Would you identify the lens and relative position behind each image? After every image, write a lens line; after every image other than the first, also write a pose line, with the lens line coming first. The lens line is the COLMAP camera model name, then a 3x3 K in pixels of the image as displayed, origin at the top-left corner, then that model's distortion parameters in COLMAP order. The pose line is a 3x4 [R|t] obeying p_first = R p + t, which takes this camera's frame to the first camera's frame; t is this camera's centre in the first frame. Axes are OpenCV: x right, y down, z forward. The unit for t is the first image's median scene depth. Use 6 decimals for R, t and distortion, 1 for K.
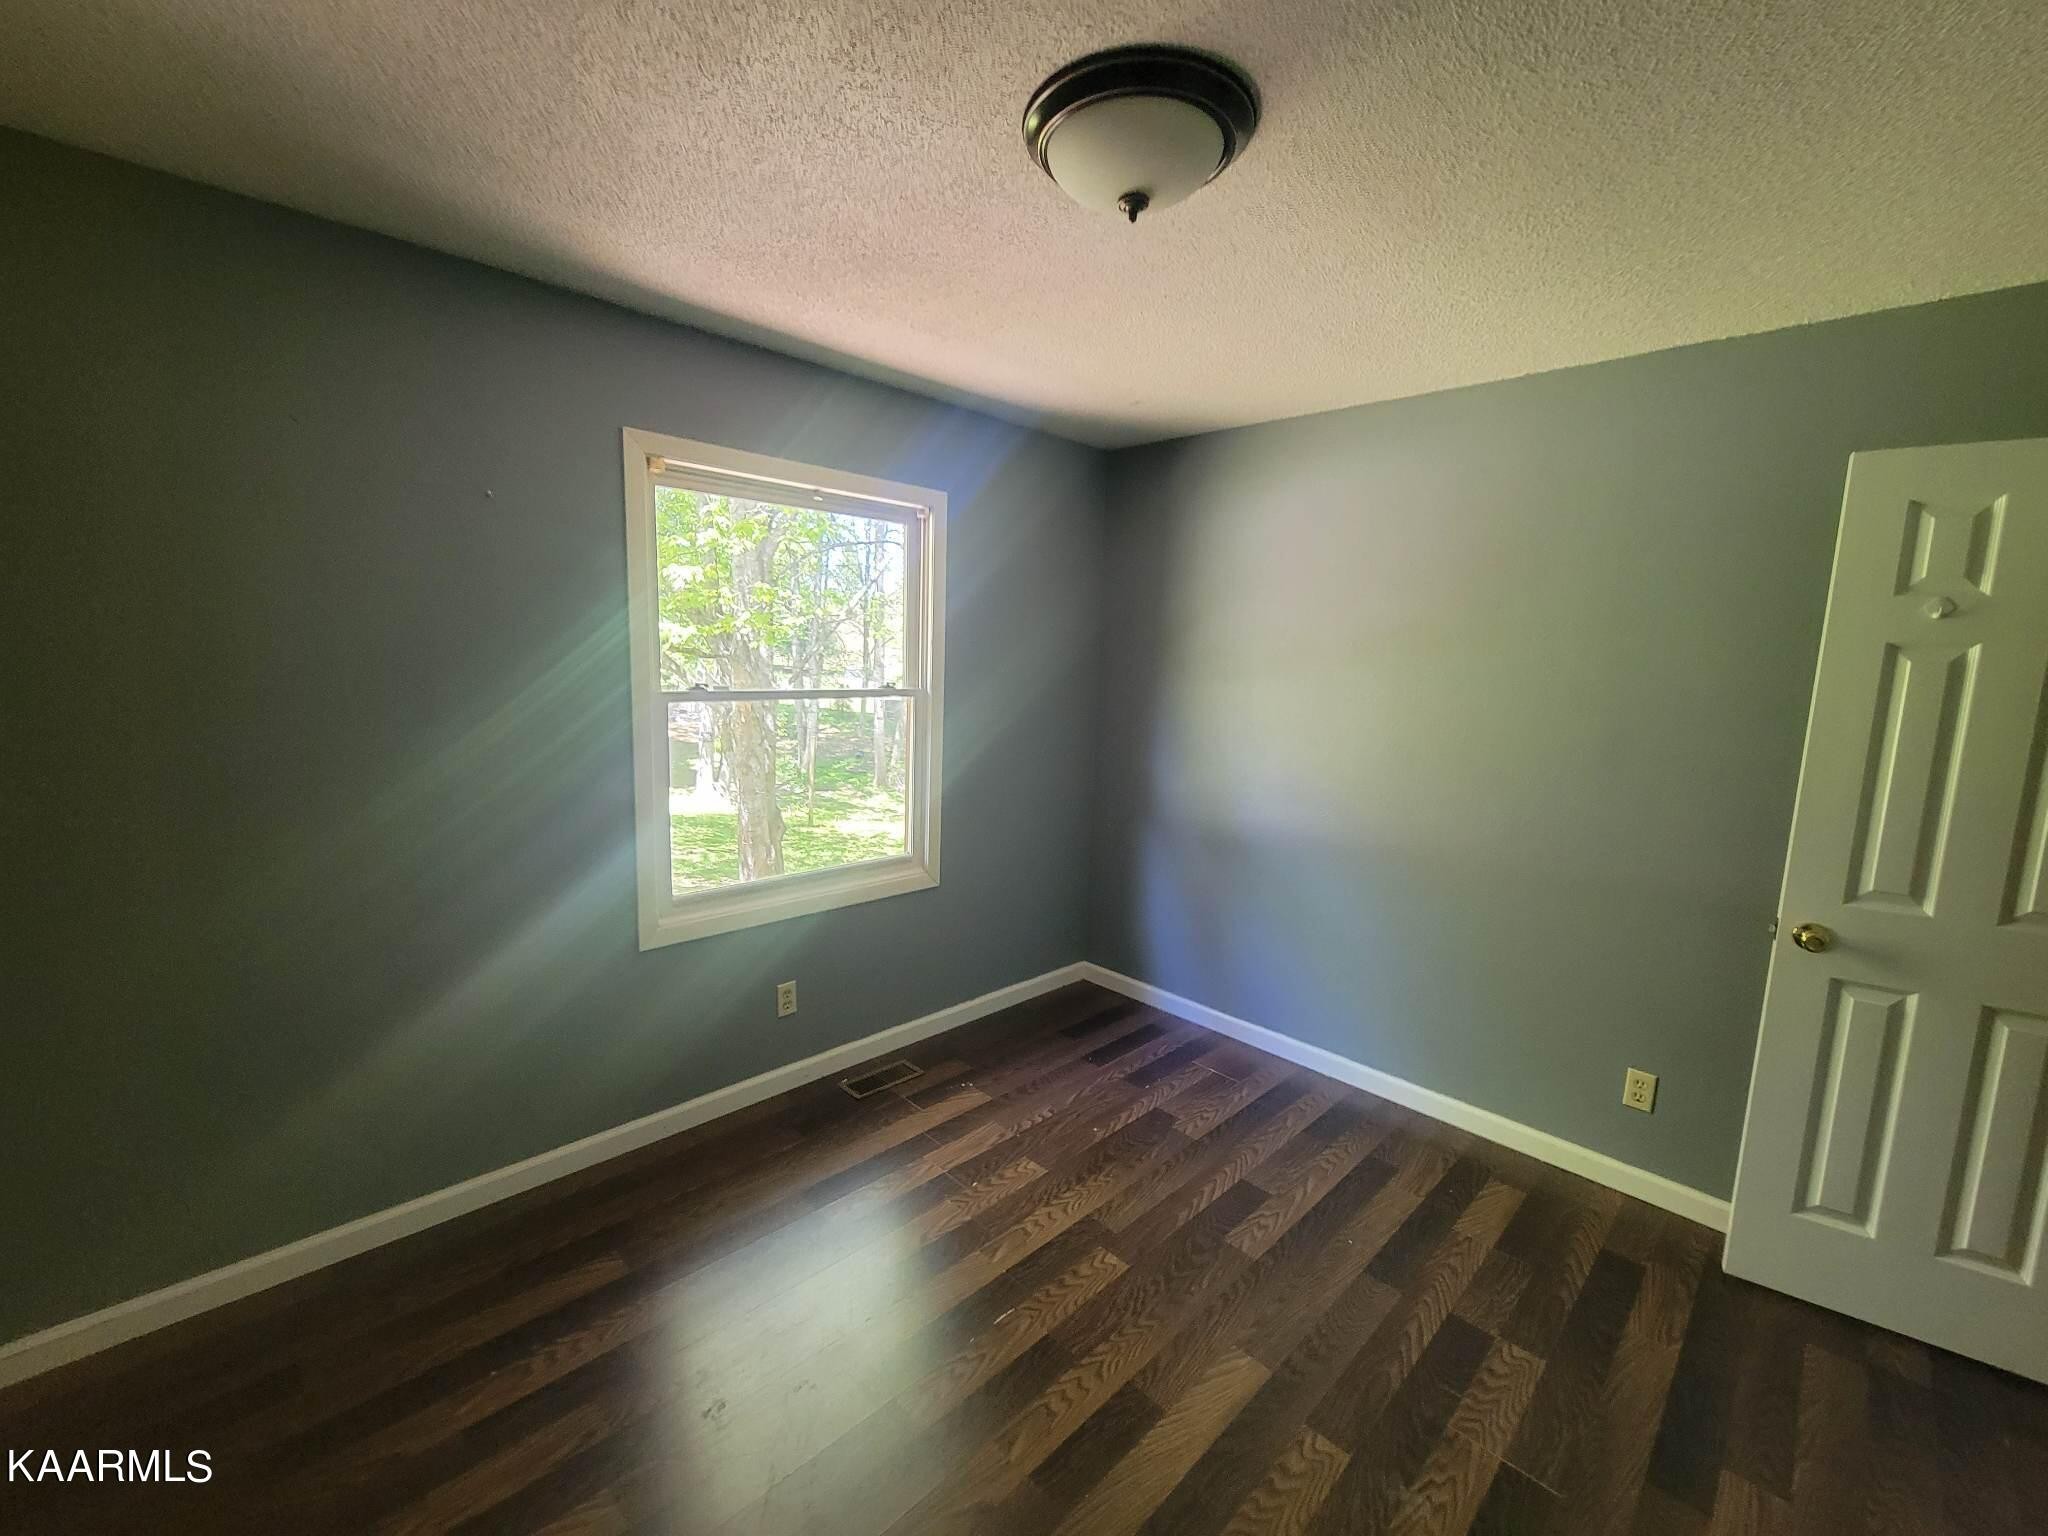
lens RADIAL K [[837.4, 0, 1025.7], [0, 837.4, 777.5], [0, 0, 1]] dist [-0.000609, -0.000354]
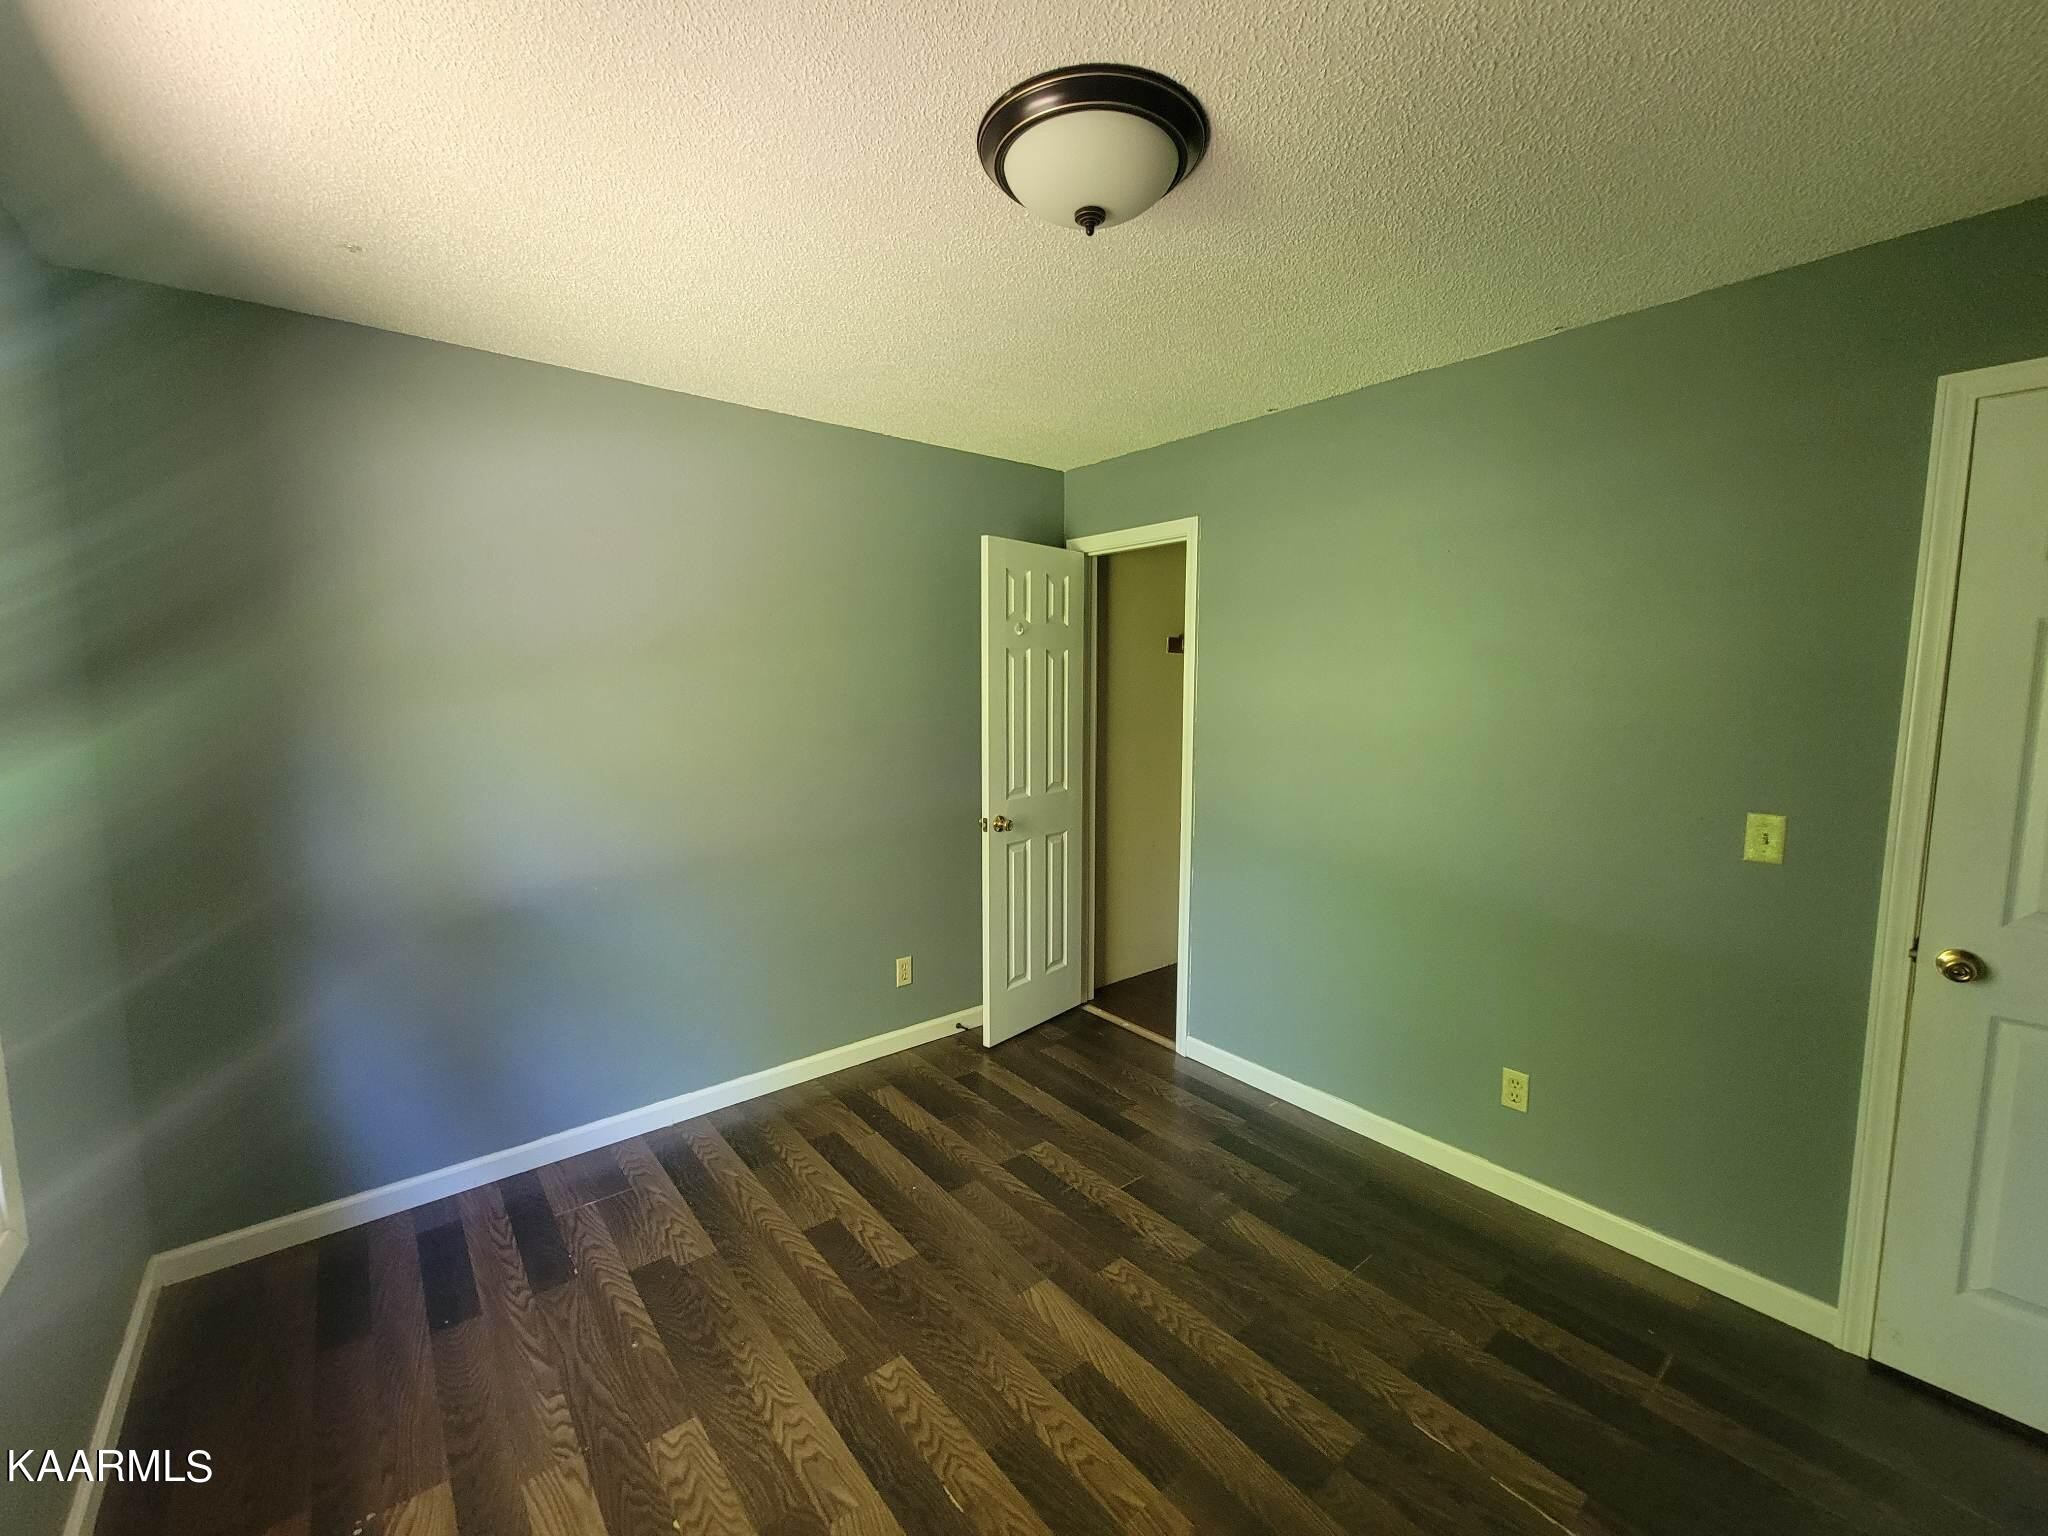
lens RADIAL K [[837.4, 0, 1016.2], [0, 837.4, 775.9], [0, 0, 1]] dist [-0.000609, -0.000354]
pose [[0.107725, -0.152047, 0.982485, -0.610165], [0.155658, 0.978628, 0.134383, -0.108899], [-0.981920, 0.138455, 0.129090, 0.654355]]
